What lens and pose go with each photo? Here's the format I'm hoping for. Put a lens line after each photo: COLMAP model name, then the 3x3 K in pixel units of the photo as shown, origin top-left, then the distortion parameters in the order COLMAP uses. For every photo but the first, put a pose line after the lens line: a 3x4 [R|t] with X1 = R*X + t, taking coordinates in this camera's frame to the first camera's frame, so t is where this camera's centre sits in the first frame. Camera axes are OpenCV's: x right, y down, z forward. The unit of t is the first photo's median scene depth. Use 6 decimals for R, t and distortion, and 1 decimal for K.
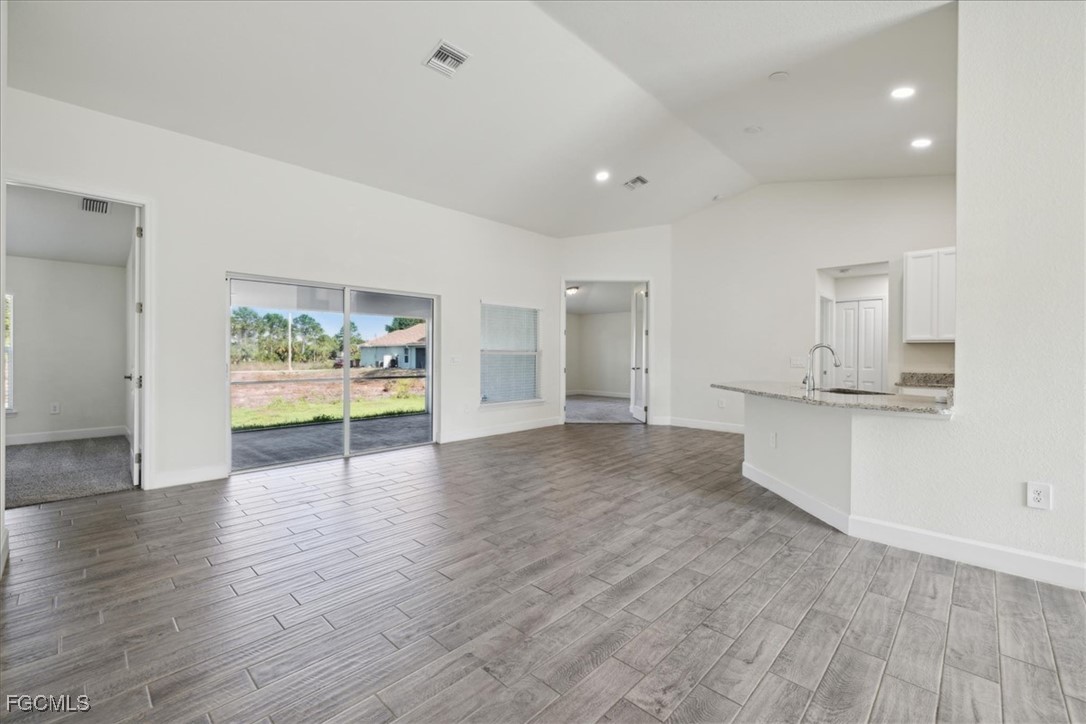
lens RADIAL K [[454.9, 0, 530.4], [0, 454.9, 356.7], [0, 0, 1]] dist [0.002021, 0.000098]
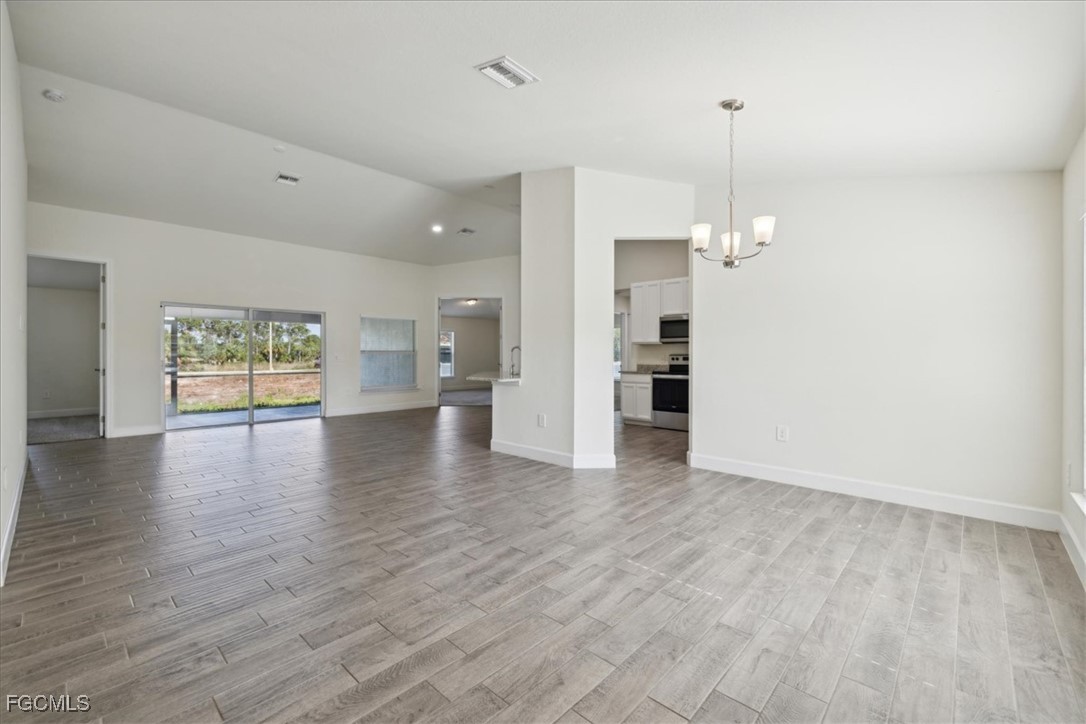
lens RADIAL K [[461.5, 0, 538.6], [0, 461.5, 355.0], [0, 0, 1]] dist [0.001446, 0.000024]
pose [[0.999750, -0.005880, 0.021552, 0.410555], [0.005918, 0.999981, -0.001730, 0.004565], [-0.021542, 0.001857, 0.999766, -0.424387]]
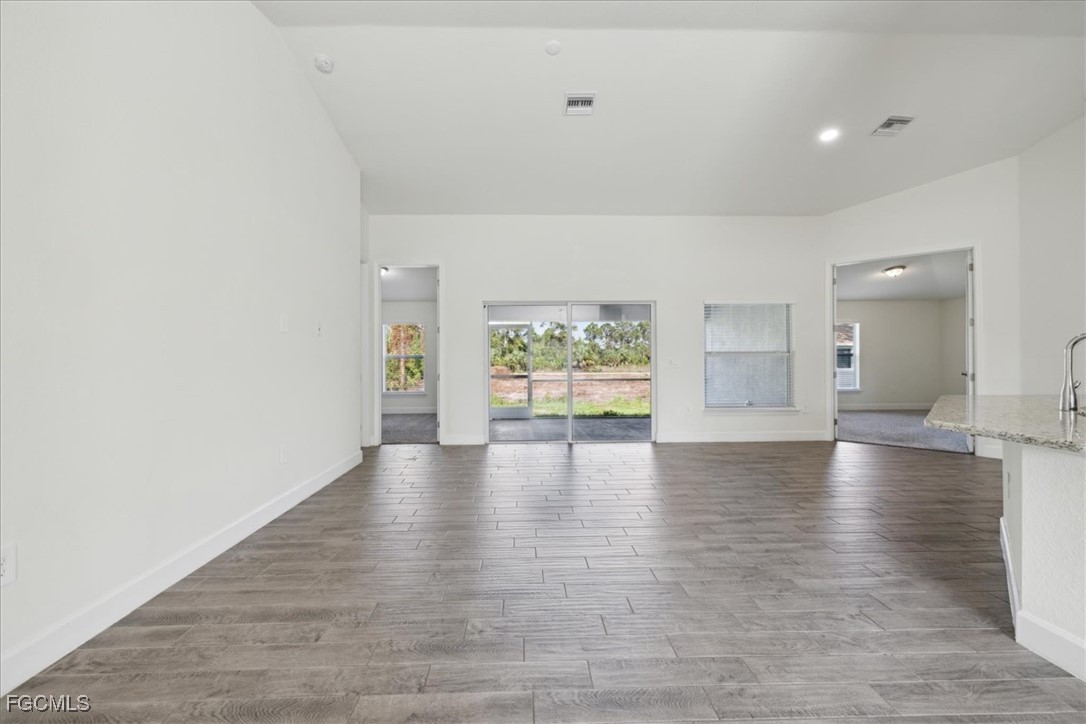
lens RADIAL K [[461.5, 0, 538.6], [0, 461.5, 355.0], [0, 0, 1]] dist [0.001446, 0.000024]
pose [[0.725643, -0.012785, -0.687952, 0.318349], [0.005504, 0.999903, -0.012776, 0.002583], [0.688049, 0.005484, 0.725644, 0.043608]]
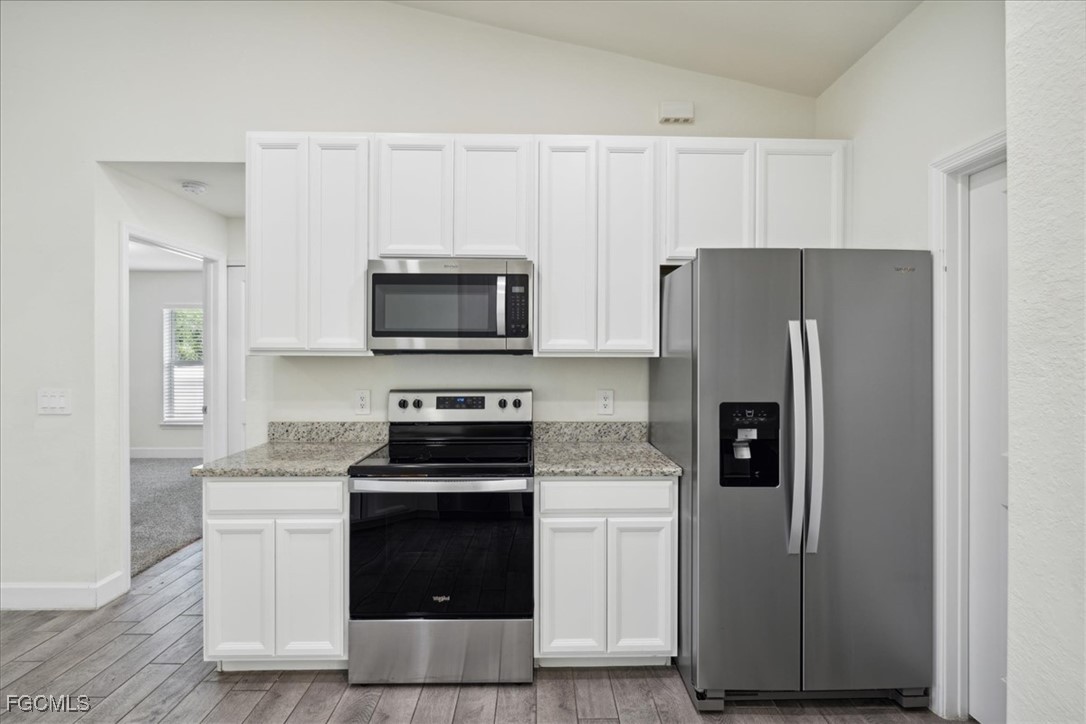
lens RADIAL K [[493.4, 0, 534.7], [0, 493.4, 354.7], [0, 0, 1]] dist [0.001222, 0.000168]
pose [[0.706799, -0.006778, 0.707382, 0.584177], [0.005148, 0.999977, 0.004439, -0.026712], [-0.707396, 0.000504, 0.706818, 0.432605]]
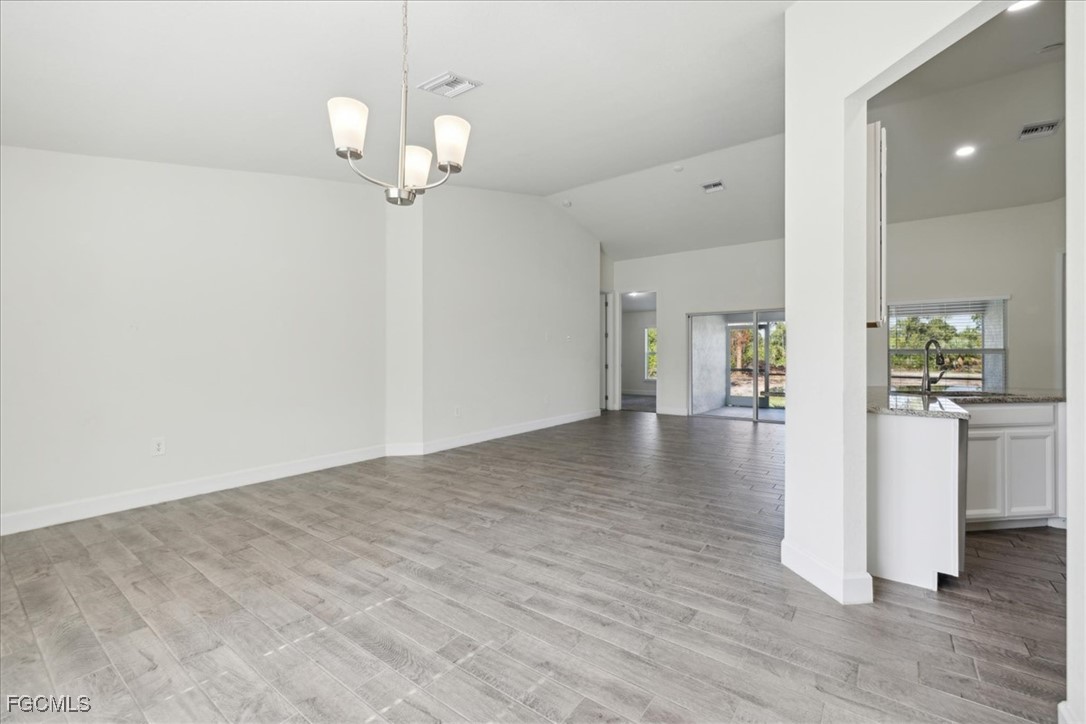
lens RADIAL K [[461.5, 0, 538.6], [0, 461.5, 355.0], [0, 0, 1]] dist [0.001446, 0.000024]
pose [[0.129420, -0.004674, -0.991579, 0.870211], [-0.002264, 0.999985, -0.005009, 0.005070], [0.991587, 0.002893, 0.129408, 0.062718]]
